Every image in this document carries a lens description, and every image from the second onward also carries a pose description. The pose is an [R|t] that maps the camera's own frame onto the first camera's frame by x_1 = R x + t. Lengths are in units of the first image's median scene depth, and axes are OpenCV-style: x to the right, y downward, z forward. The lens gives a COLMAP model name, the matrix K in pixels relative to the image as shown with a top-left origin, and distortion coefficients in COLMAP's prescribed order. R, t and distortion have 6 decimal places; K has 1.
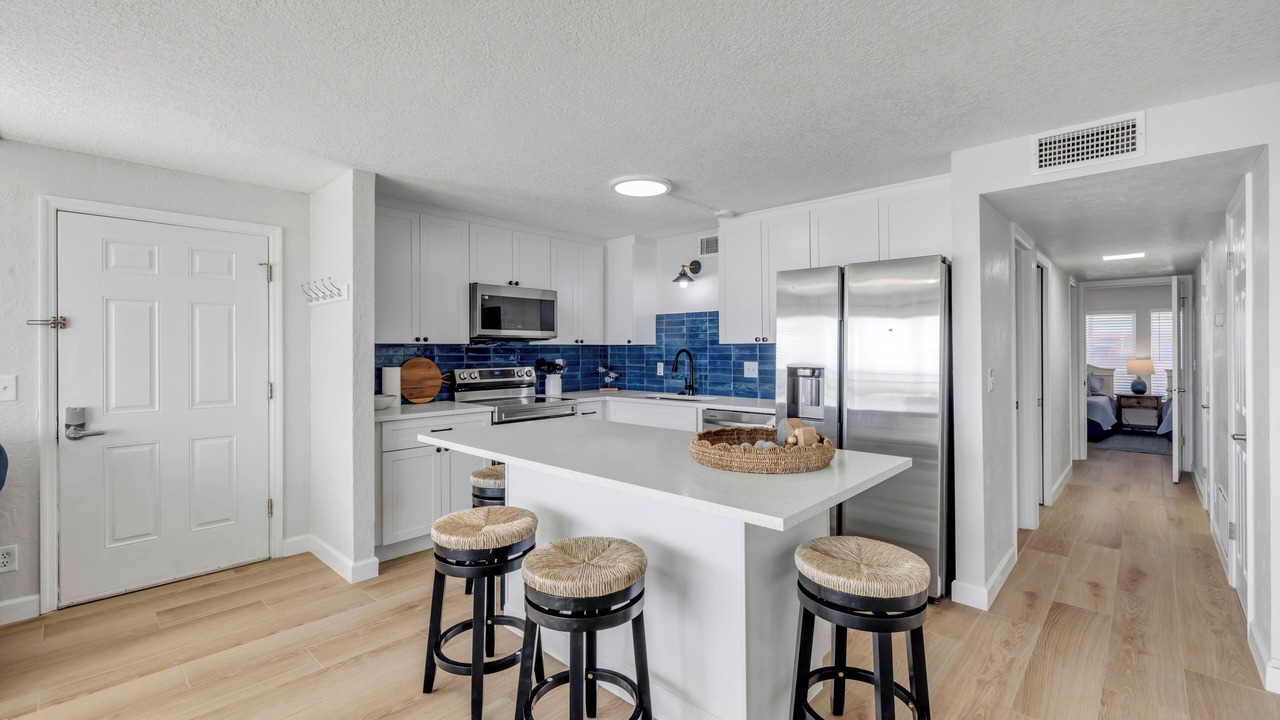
lens RADIAL K [[542.5, 0, 640.0], [0, 542.5, 360.0], [0, 0, 1]] dist [0.000017, -0.000024]
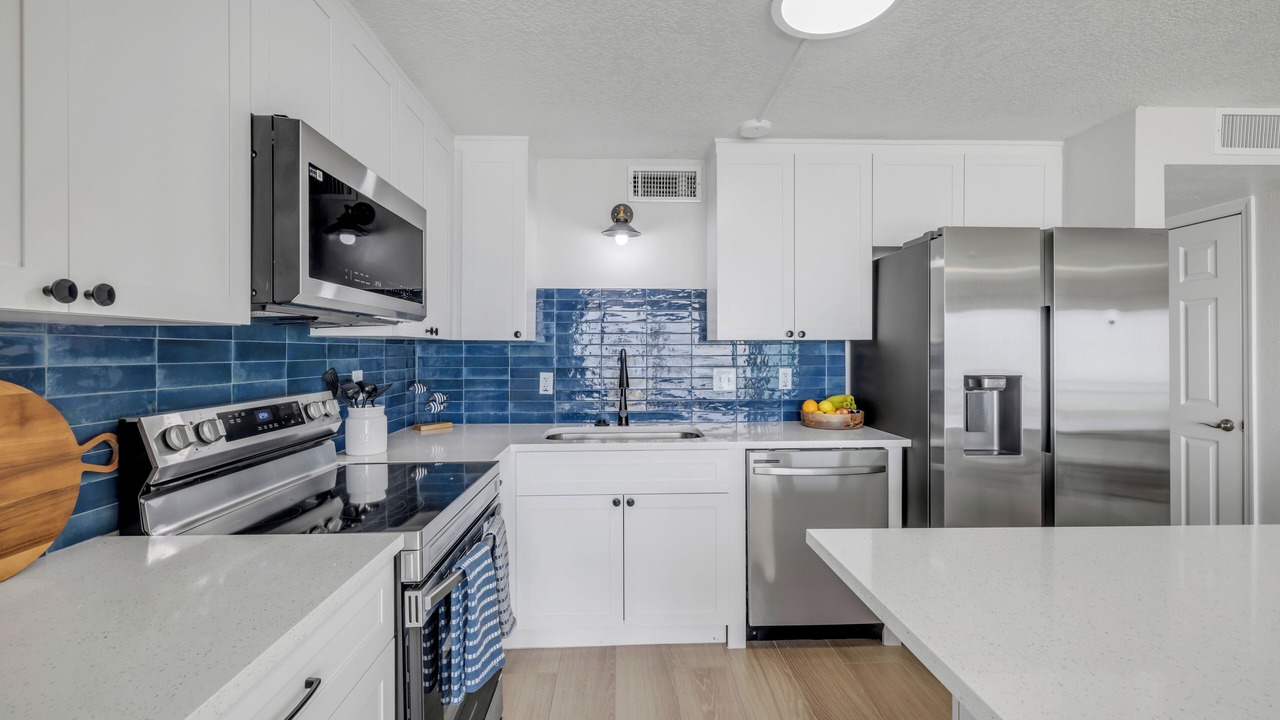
lens RADIAL K [[542.5, 0, 640.0], [0, 542.5, 360.0], [0, 0, 1]] dist [0.000017, -0.000024]
pose [[0.711770, -0.006749, 0.702380, -0.324730], [0.006000, 0.999976, 0.003528, -0.010658], [-0.702387, 0.001703, 0.711793, 0.571245]]
